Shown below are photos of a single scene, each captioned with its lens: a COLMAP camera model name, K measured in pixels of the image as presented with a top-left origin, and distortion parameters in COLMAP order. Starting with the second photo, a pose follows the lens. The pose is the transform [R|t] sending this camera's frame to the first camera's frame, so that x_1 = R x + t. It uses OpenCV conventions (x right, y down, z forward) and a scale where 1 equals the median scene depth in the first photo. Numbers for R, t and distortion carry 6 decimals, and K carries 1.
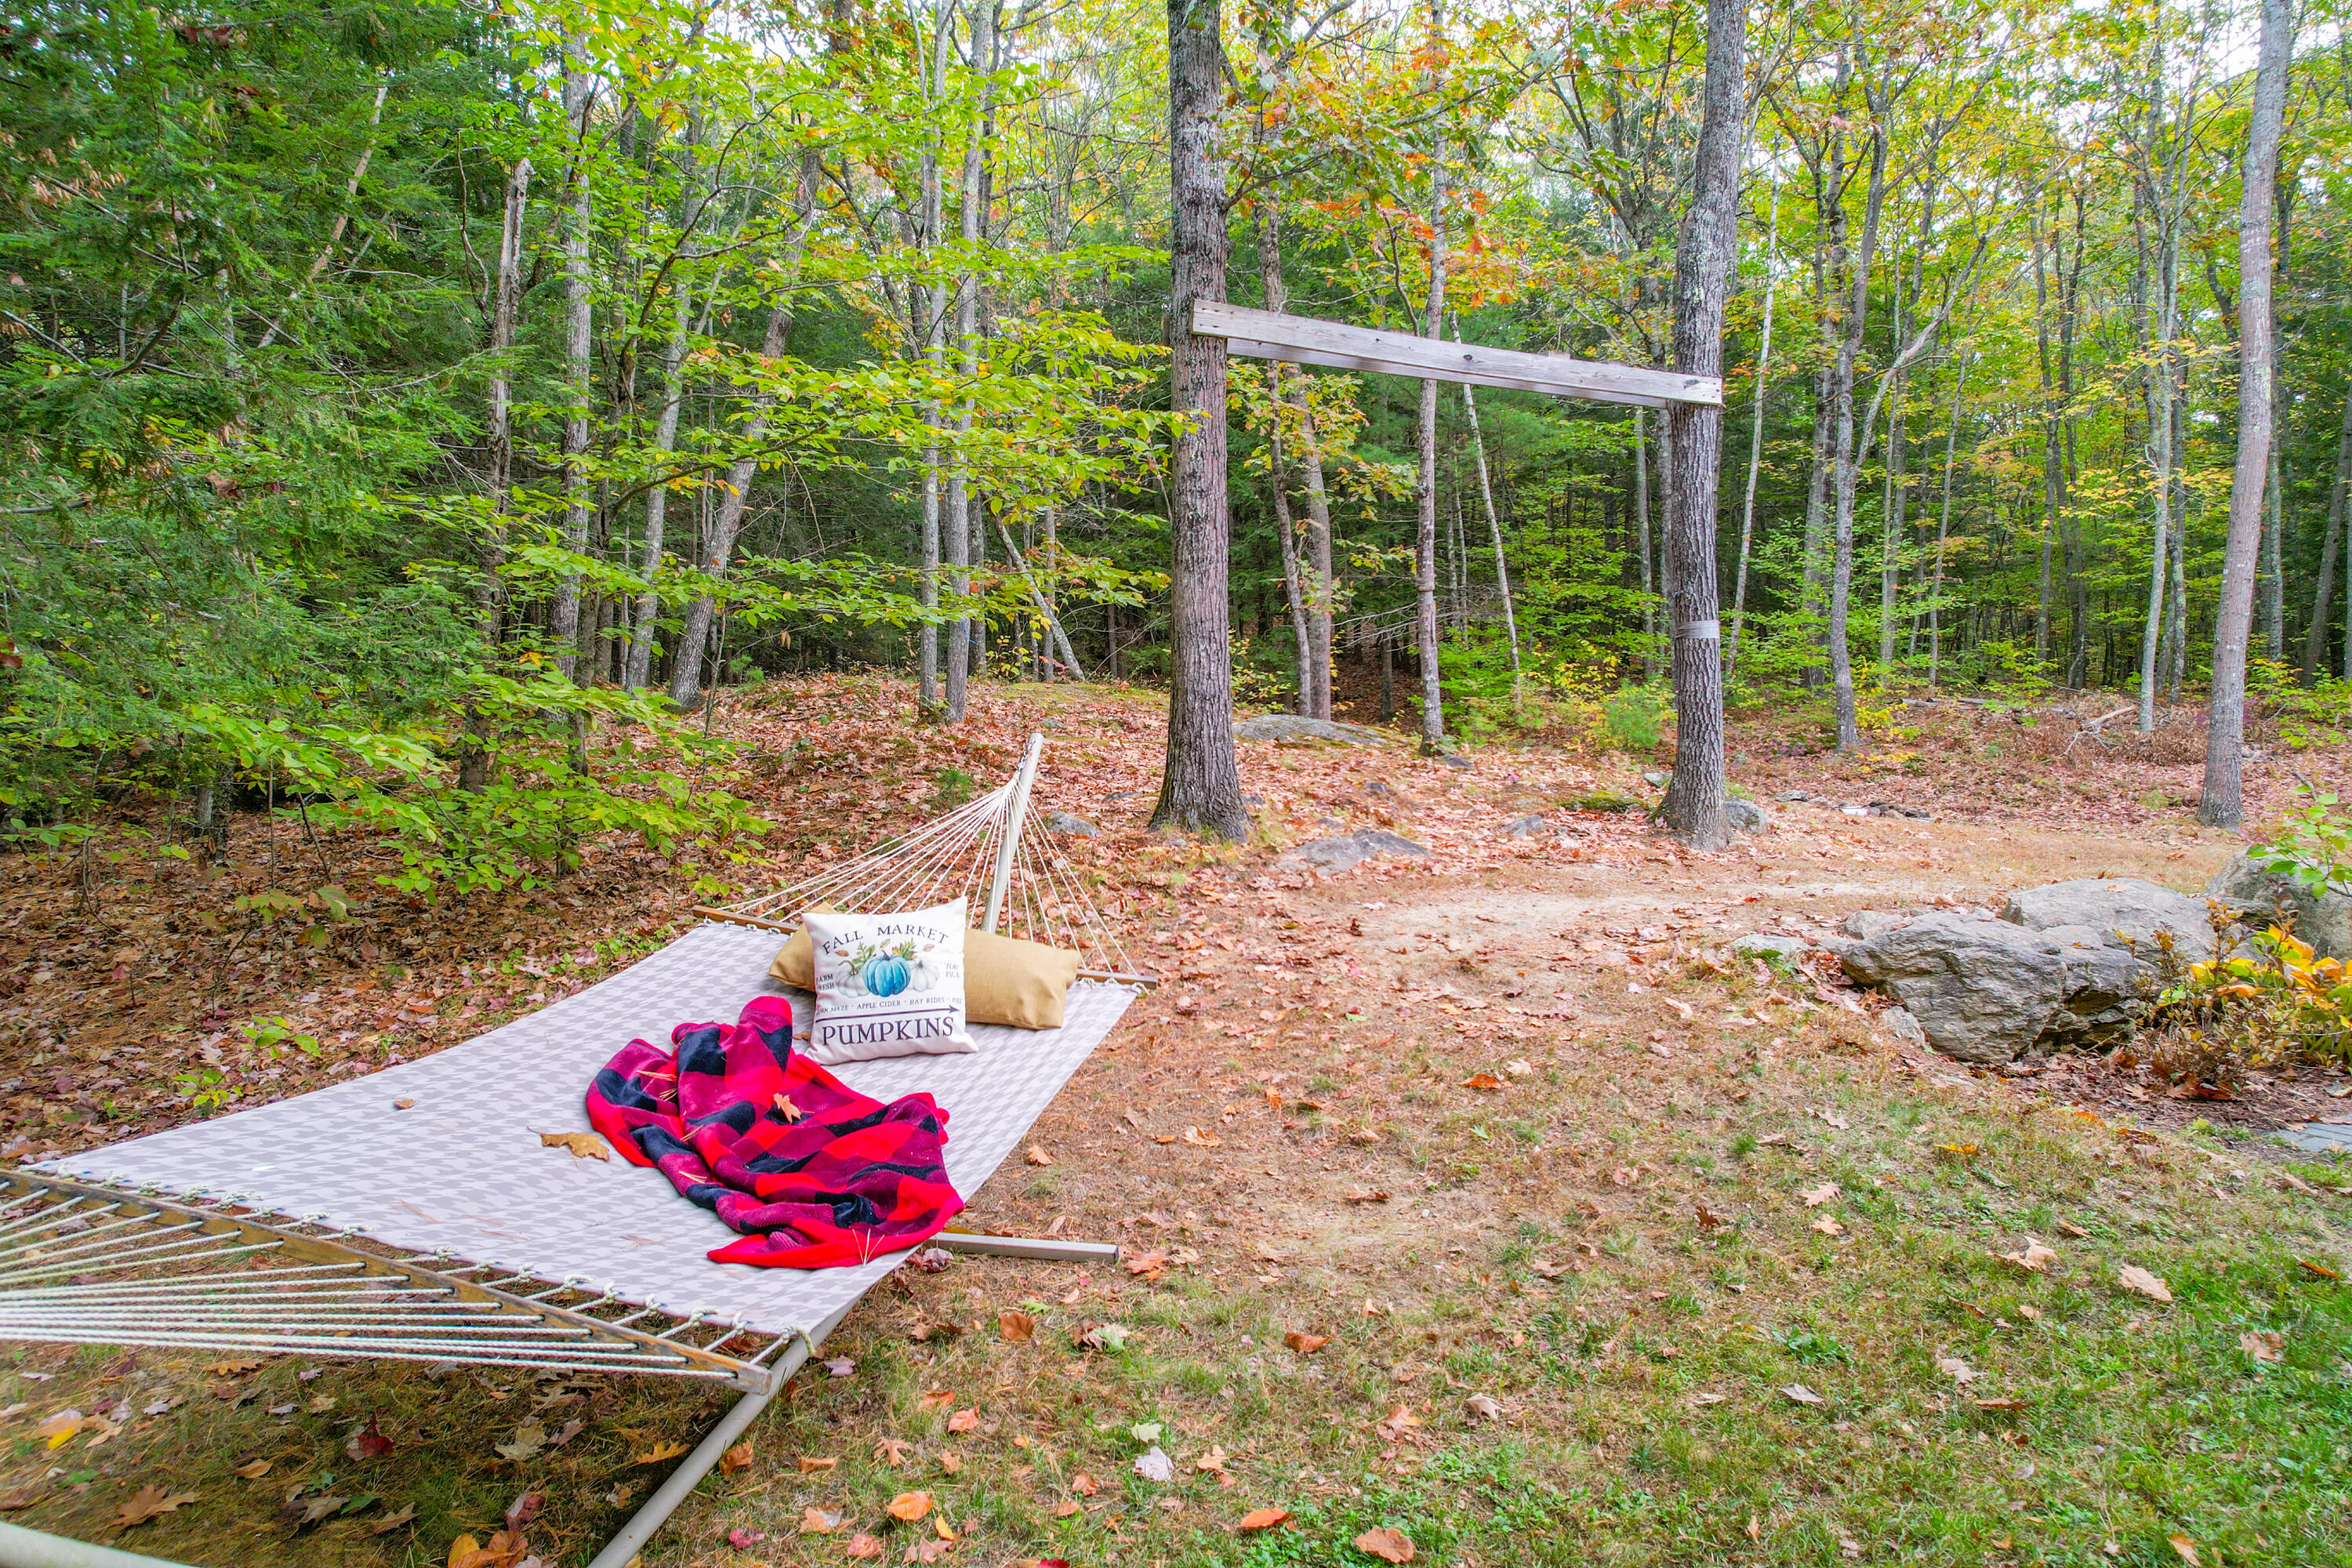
lens RADIAL K [[1520.7, 0, 1123.6], [0, 1520.7, 786.7], [0, 0, 1]] dist [-0.108613, 0.084437]
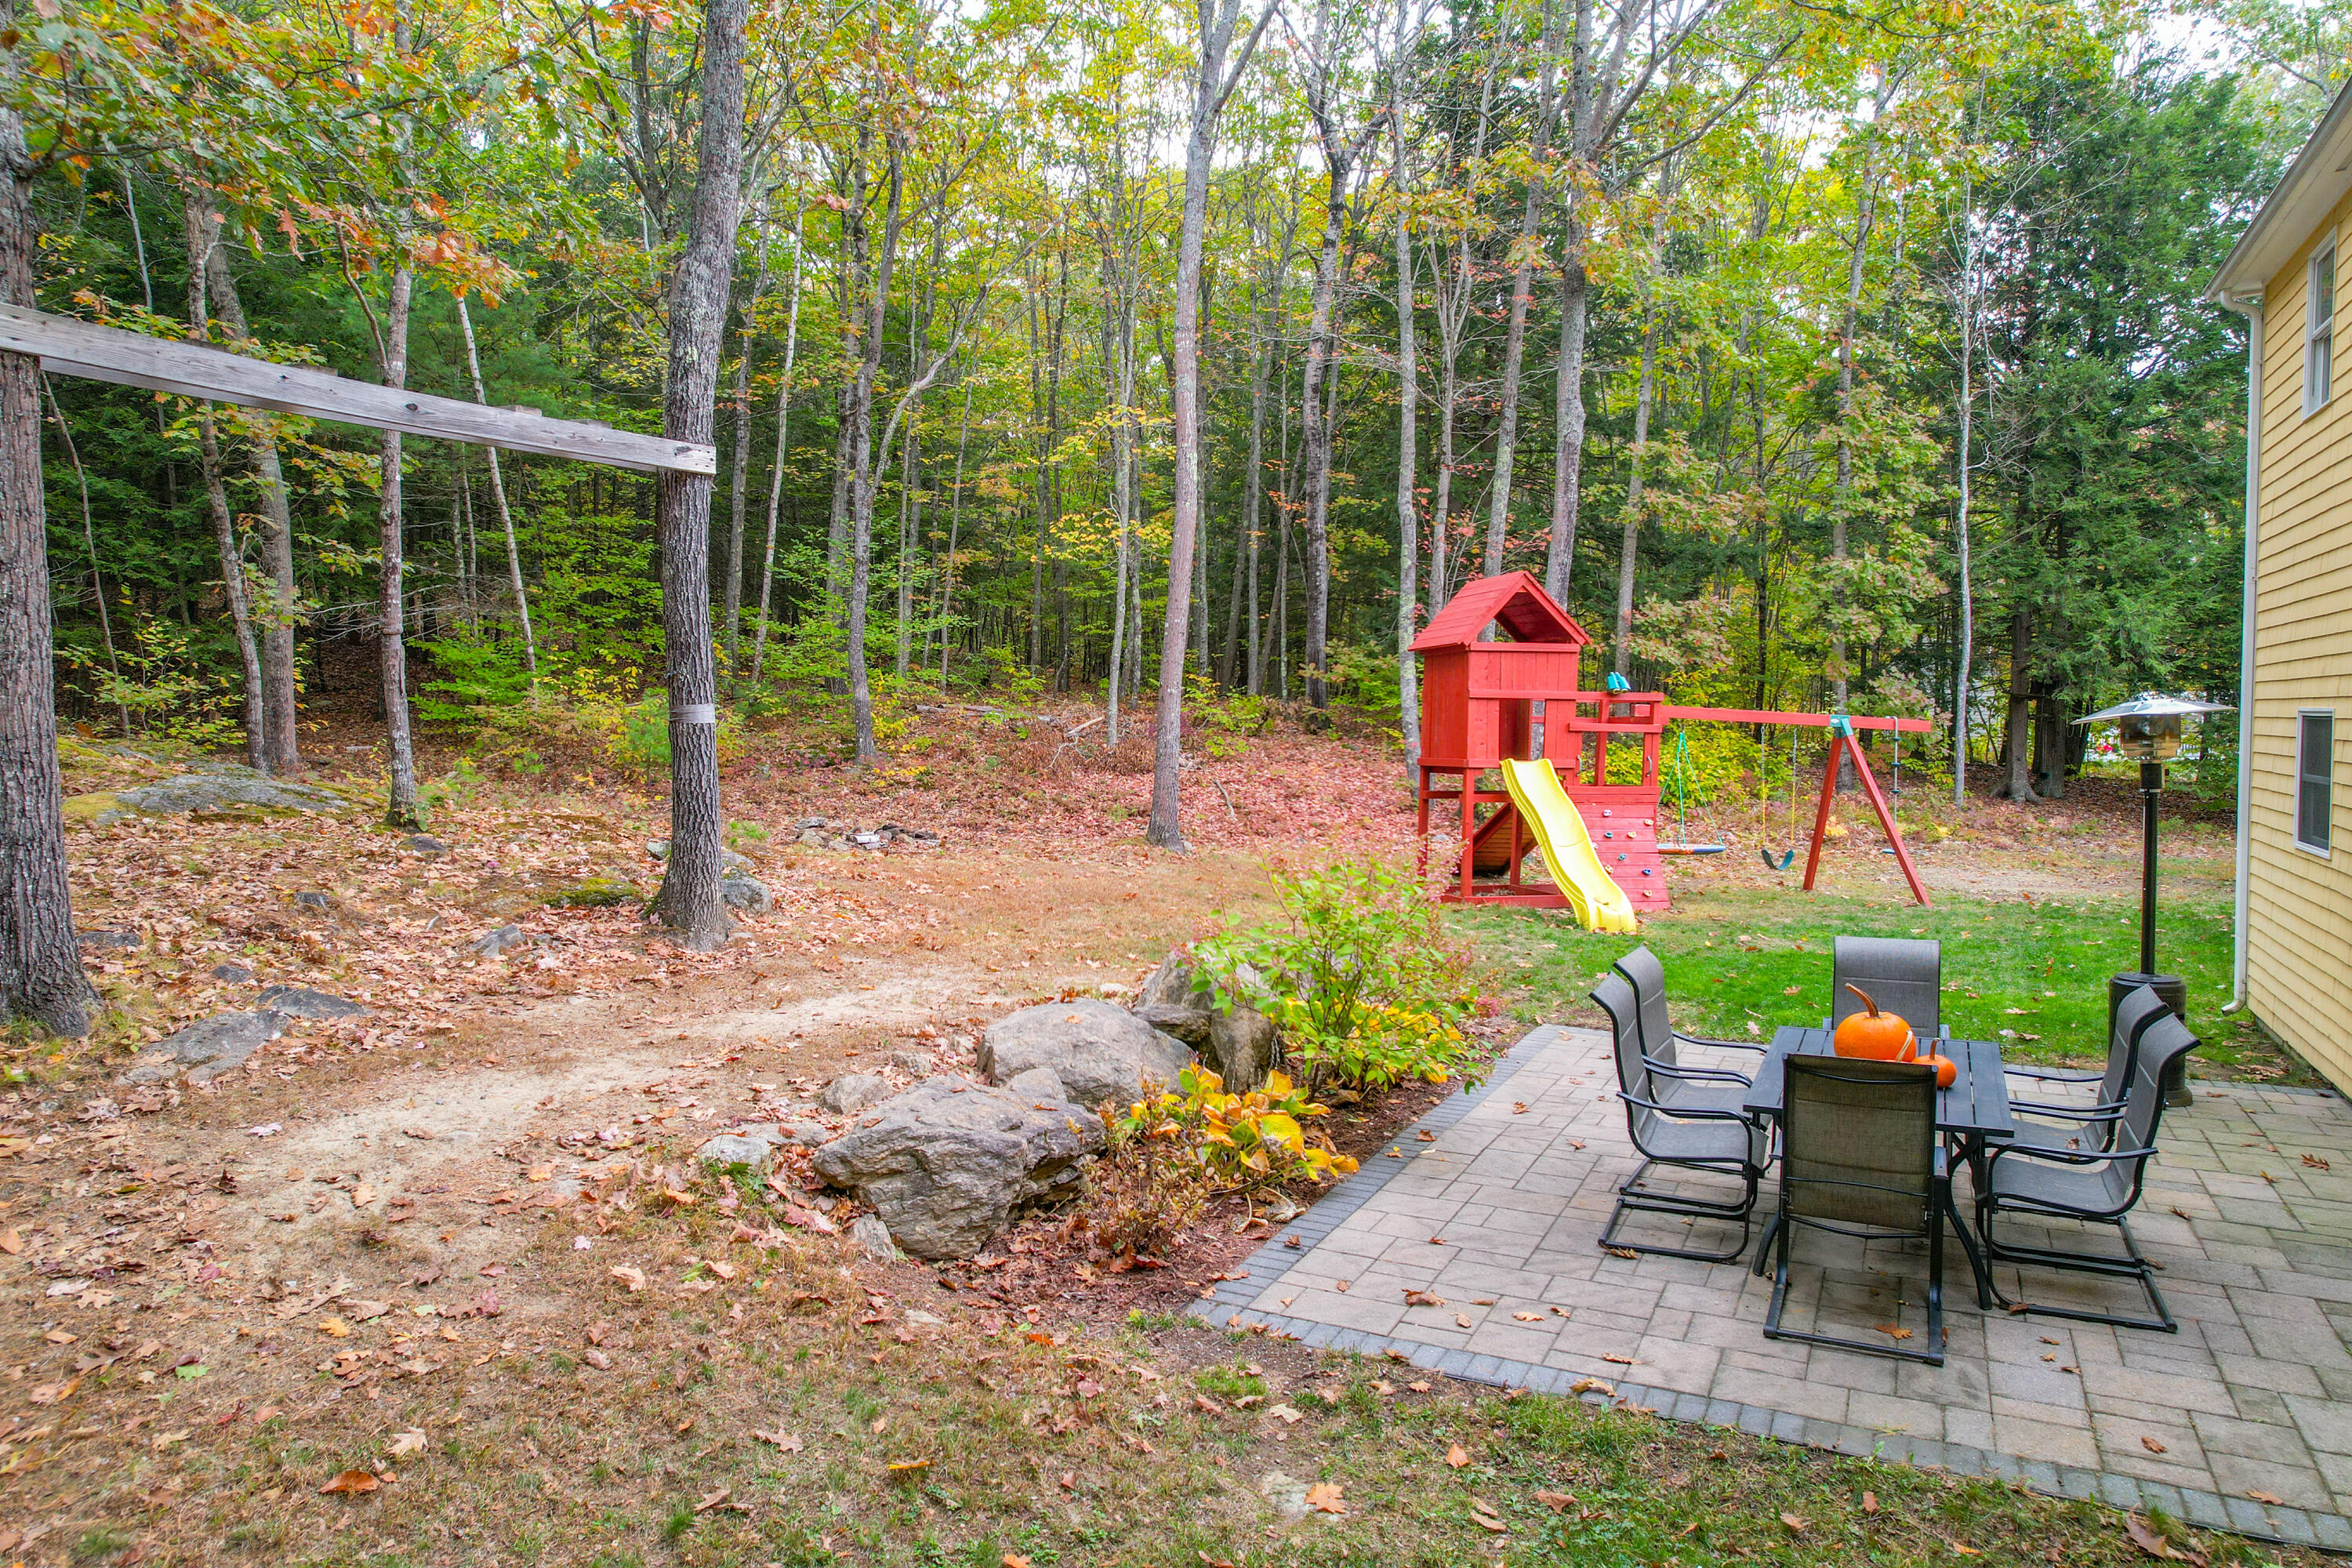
lens RADIAL K [[1498.6, 0, 1166.2], [0, 1498.6, 775.6], [0, 0, 1]] dist [-0.071871, 0.063762]
pose [[0.803181, -0.024944, 0.595213, 0.051565], [0.006073, 0.999414, 0.033688, -0.074082], [-0.595704, -0.023443, 0.802862, 0.057801]]
